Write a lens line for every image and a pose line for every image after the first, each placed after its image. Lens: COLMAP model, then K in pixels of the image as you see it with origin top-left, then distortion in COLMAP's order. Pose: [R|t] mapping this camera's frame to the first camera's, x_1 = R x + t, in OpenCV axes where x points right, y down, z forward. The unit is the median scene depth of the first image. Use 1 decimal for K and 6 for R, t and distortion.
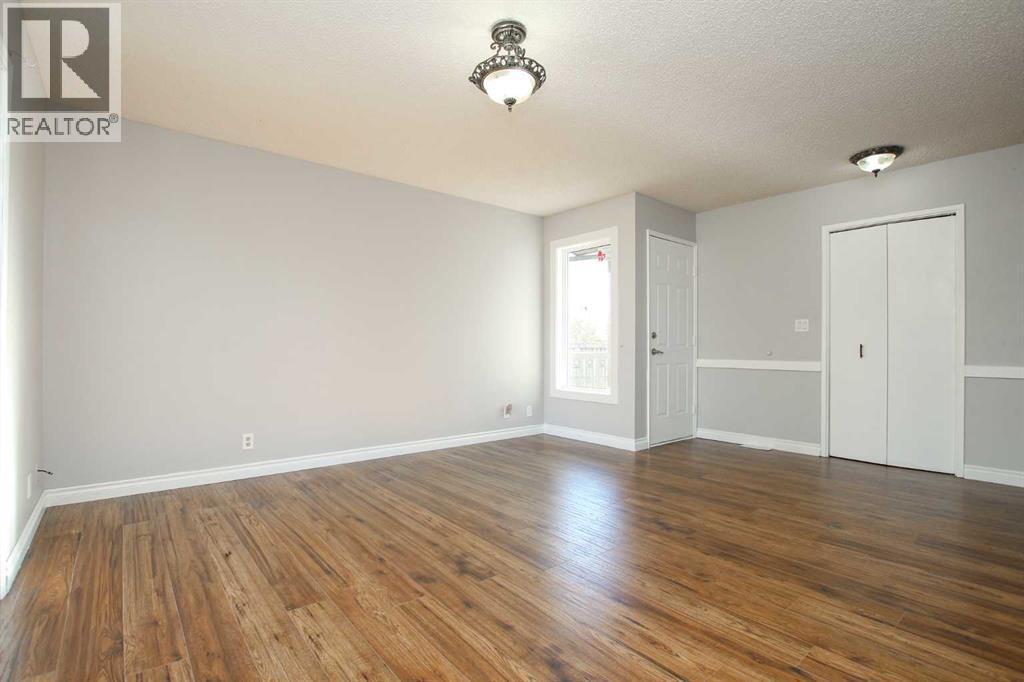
lens RADIAL K [[480.5, 0, 515.2], [0, 480.5, 344.8], [0, 0, 1]] dist [-0.032553, -0.000772]
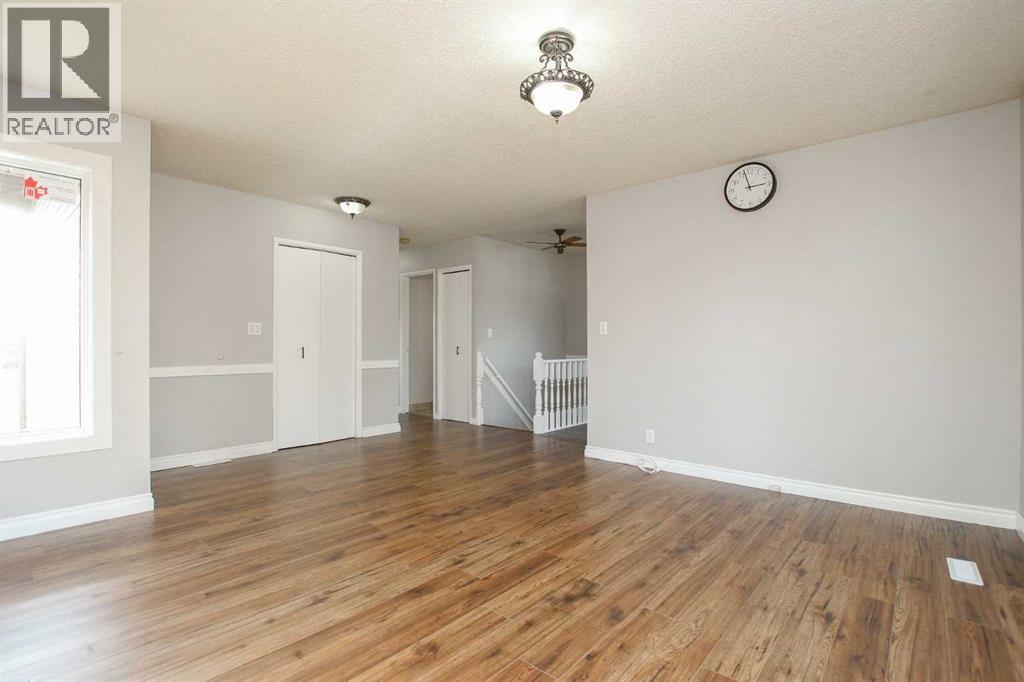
lens RADIAL K [[480.5, 0, 515.2], [0, 480.5, 344.8], [0, 0, 1]] dist [-0.032553, -0.000772]
pose [[-0.161121, -0.006133, 0.986916, -0.908748], [-0.007332, 0.999961, 0.005017, -0.028627], [-0.986907, -0.006427, -0.161160, 1.148057]]
